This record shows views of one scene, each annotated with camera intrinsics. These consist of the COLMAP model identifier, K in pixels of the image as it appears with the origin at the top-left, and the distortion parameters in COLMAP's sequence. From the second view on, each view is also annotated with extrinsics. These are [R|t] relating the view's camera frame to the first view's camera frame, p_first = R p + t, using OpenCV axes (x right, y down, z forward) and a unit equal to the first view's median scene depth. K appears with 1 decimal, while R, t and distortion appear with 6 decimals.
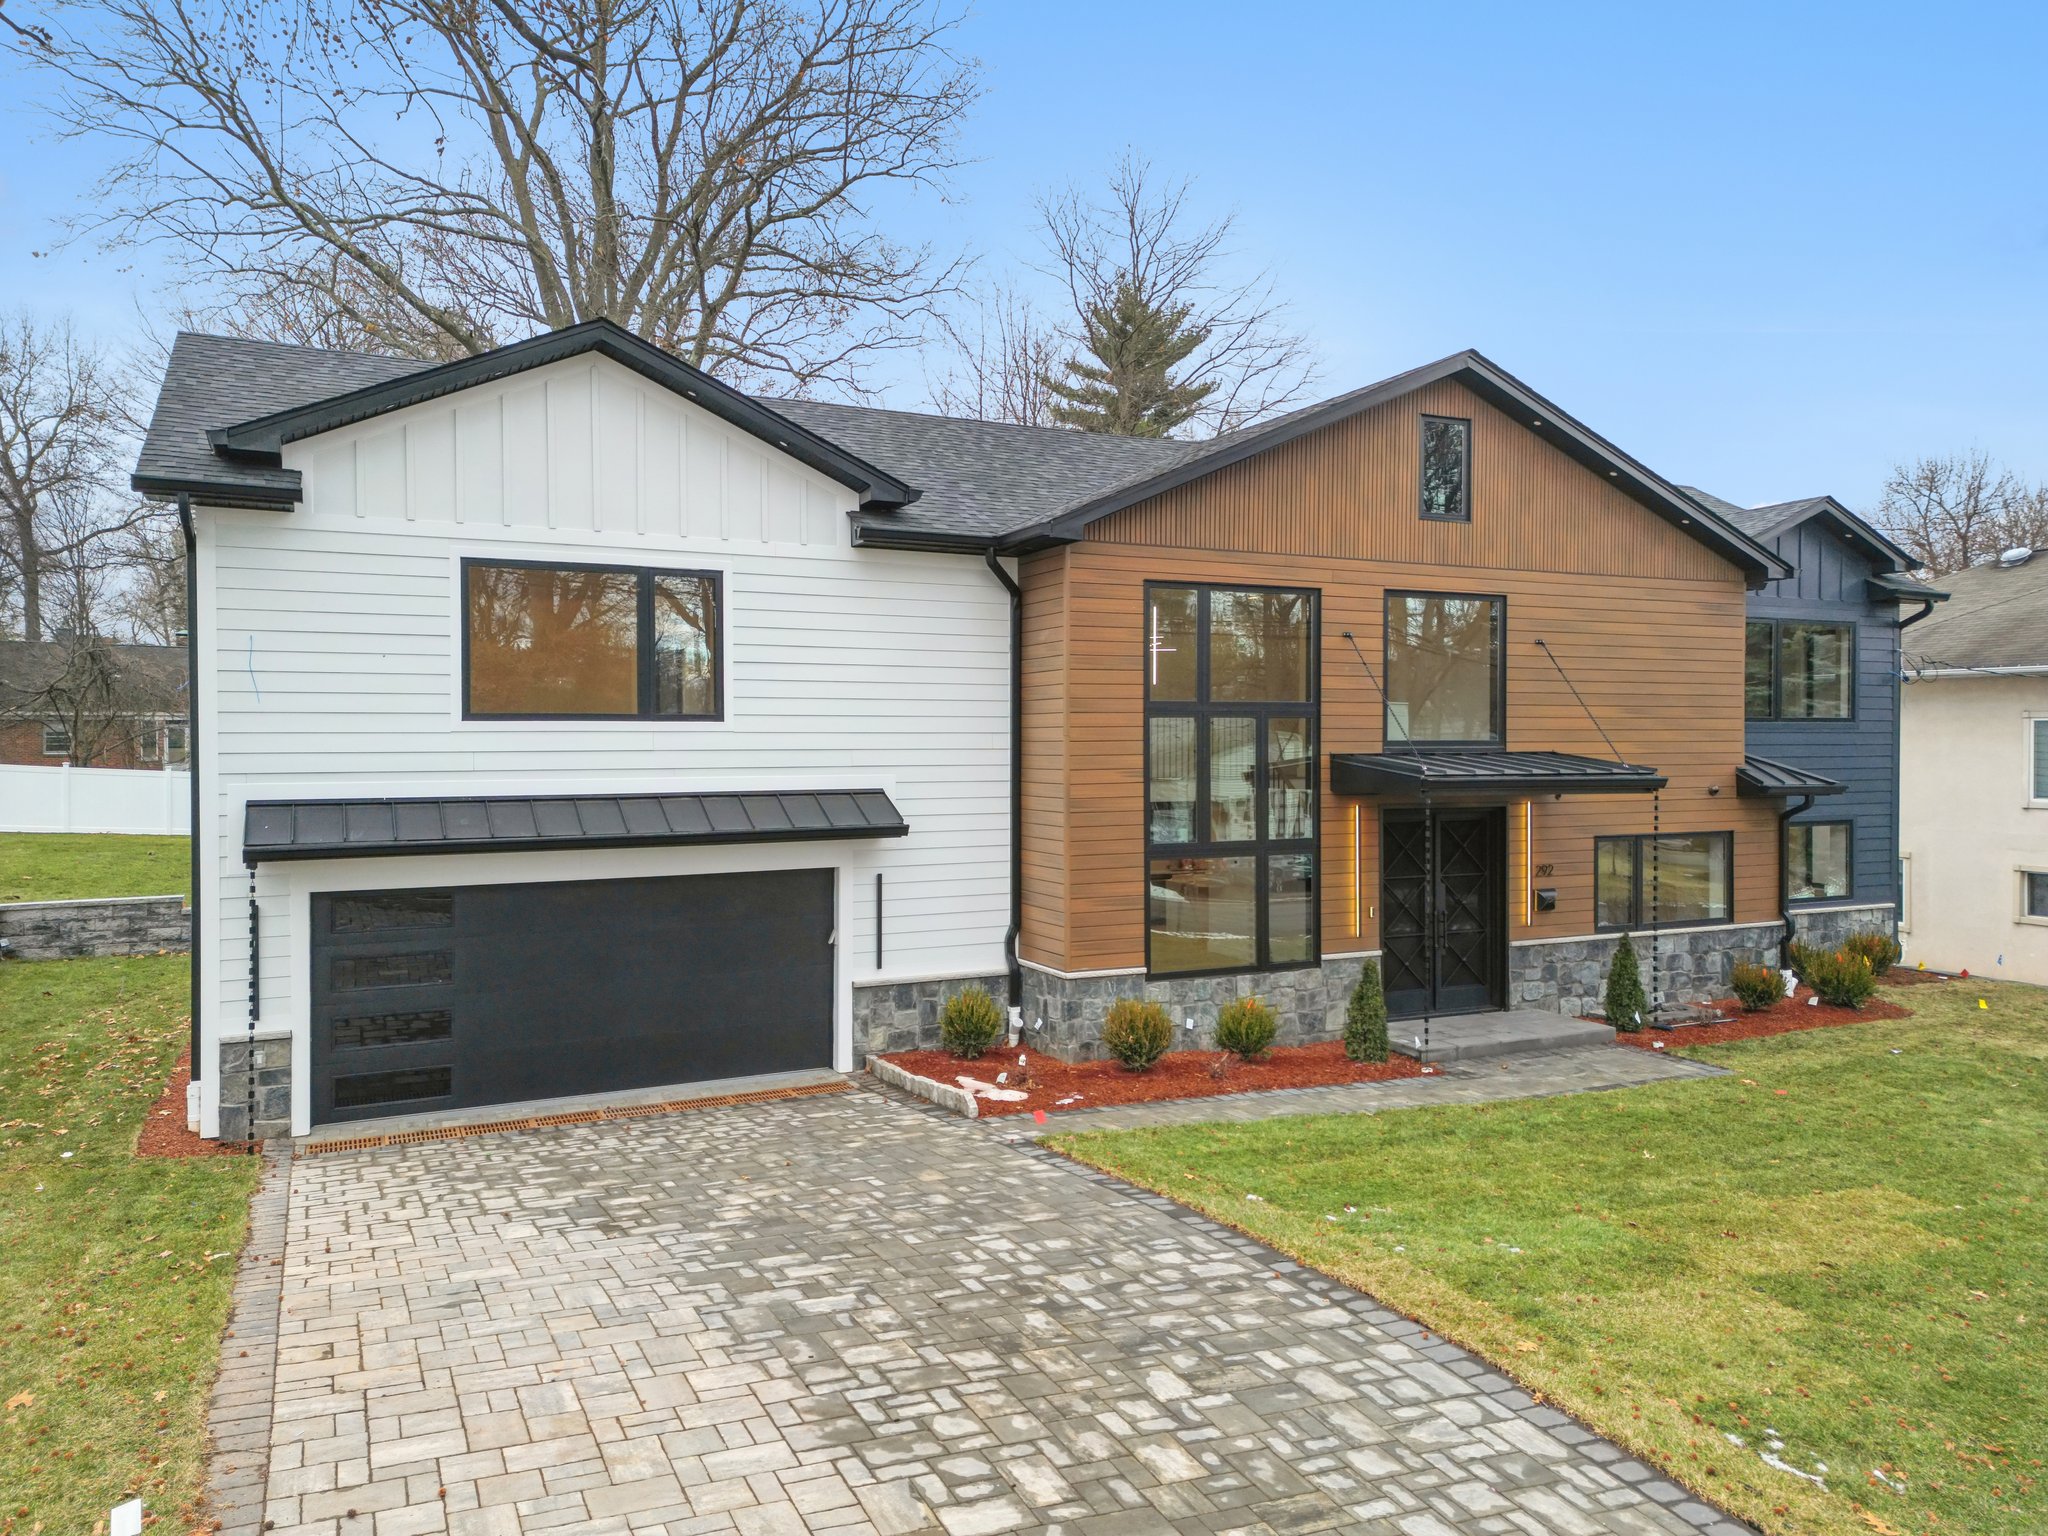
lens RADIAL K [[1300.4, 0, 1024.0], [0, 1300.4, 768.0], [0, 0, 1]] dist [0.058079, -0.032230]
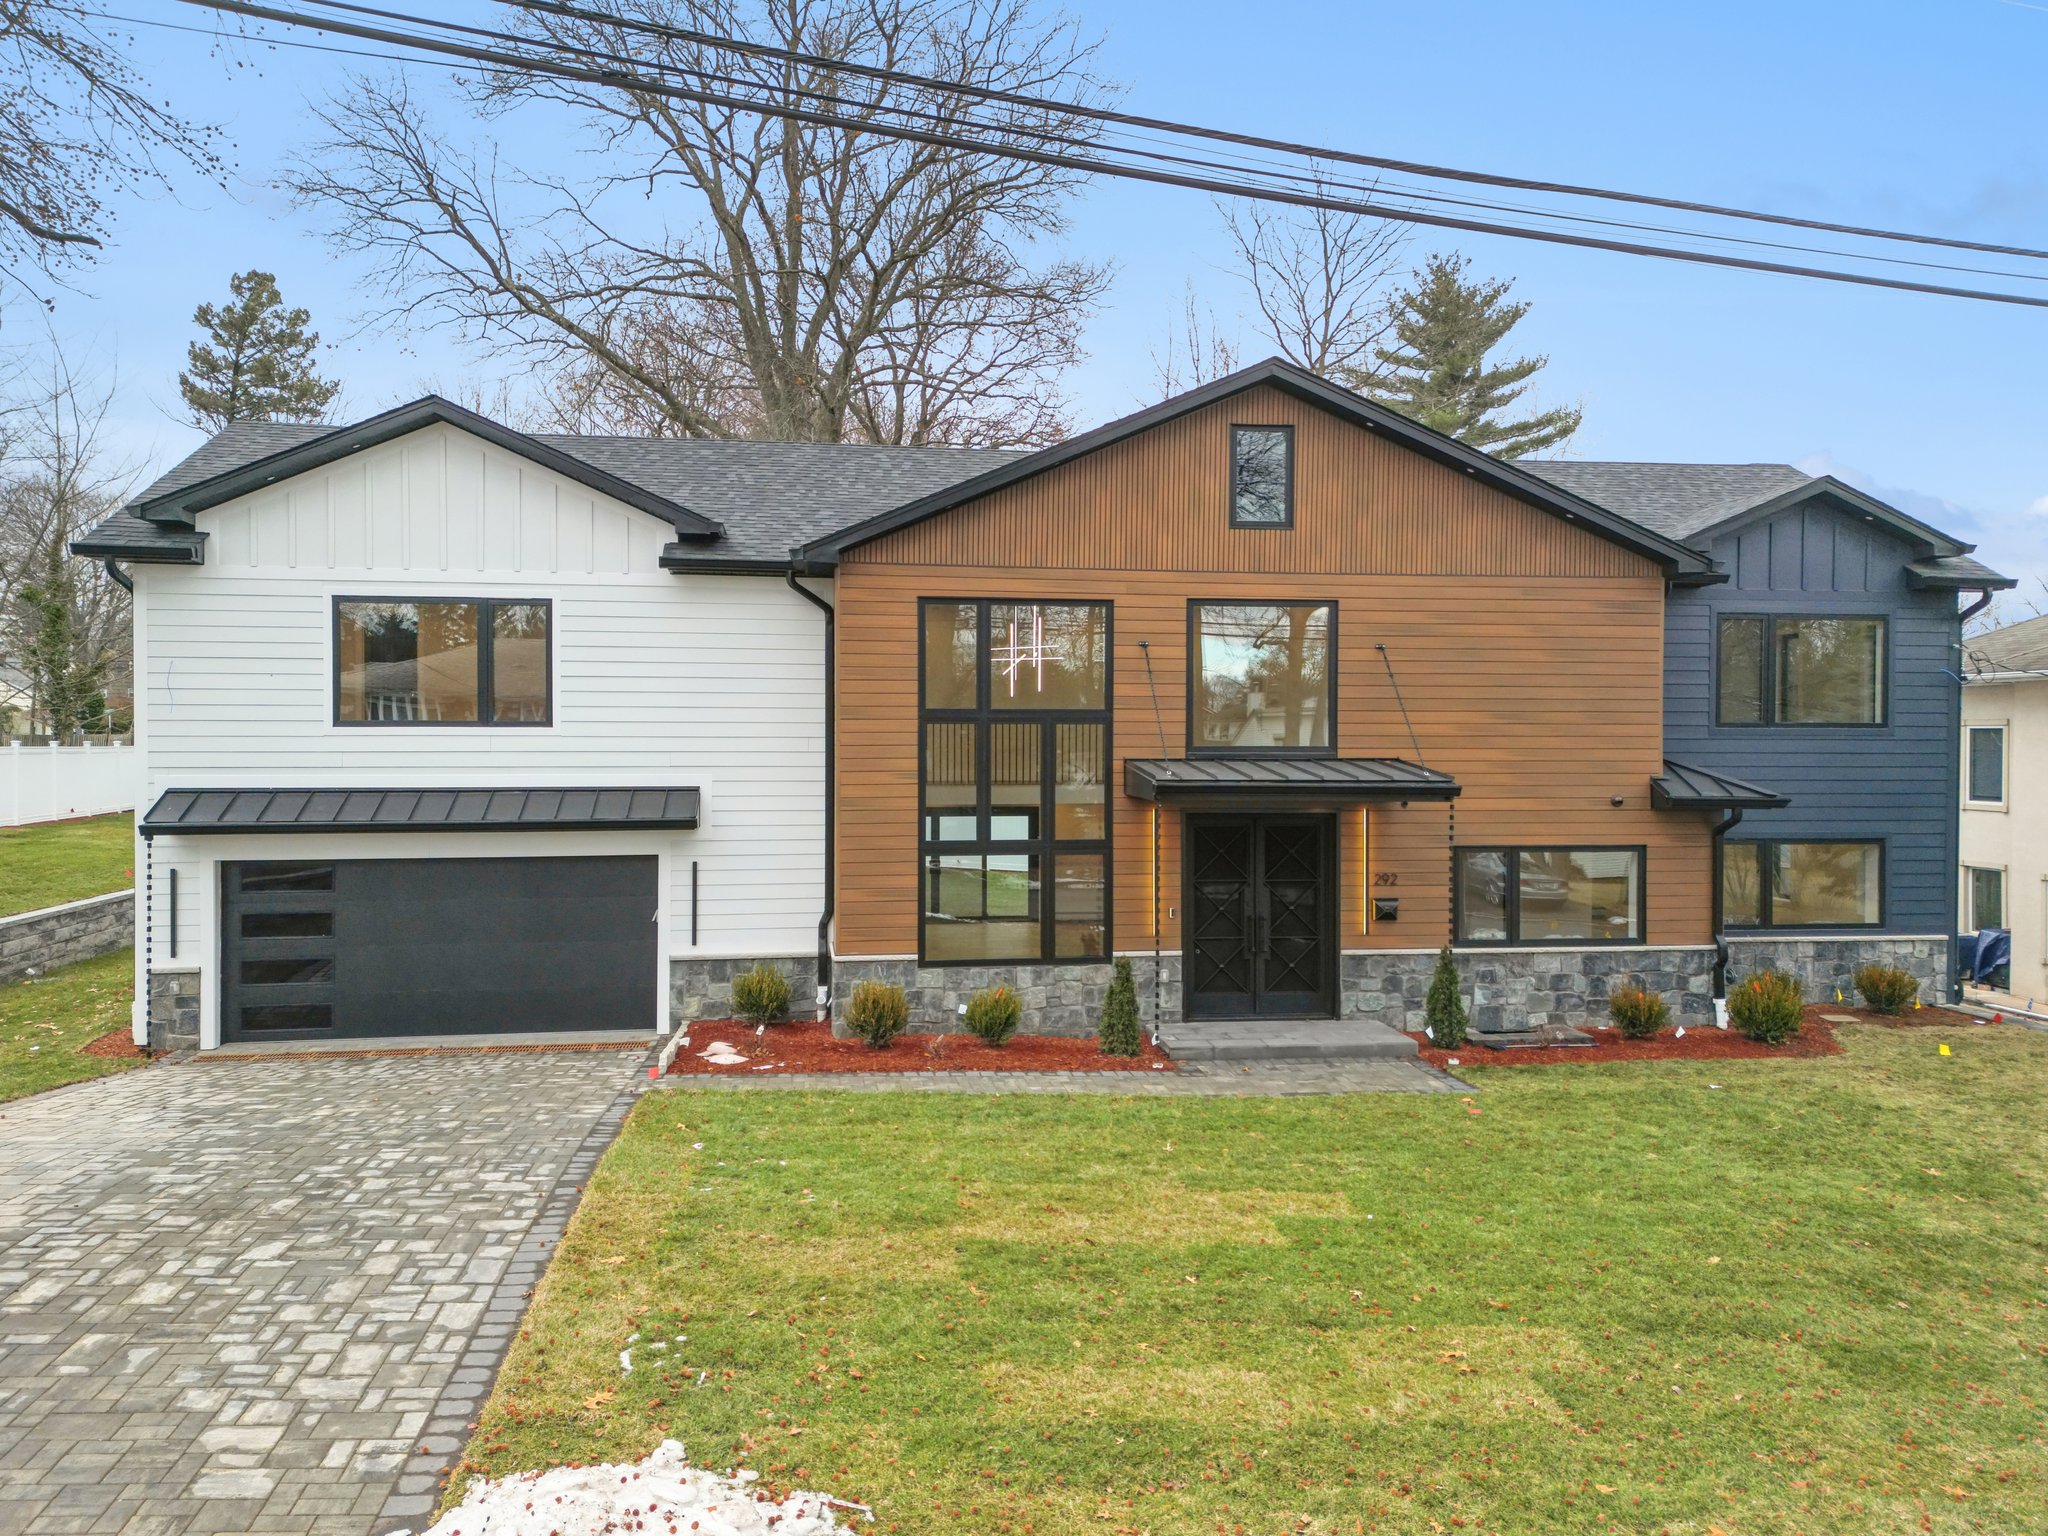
lens RADIAL K [[1300.4, 0, 1024.0], [0, 1300.4, 768.0], [0, 0, 1]] dist [0.058079, -0.032230]
pose [[0.961142, 0.010018, -0.275874, 0.502641], [-0.010206, 0.999948, 0.000753, -0.003997], [0.275867, 0.002092, 0.961194, -0.016336]]
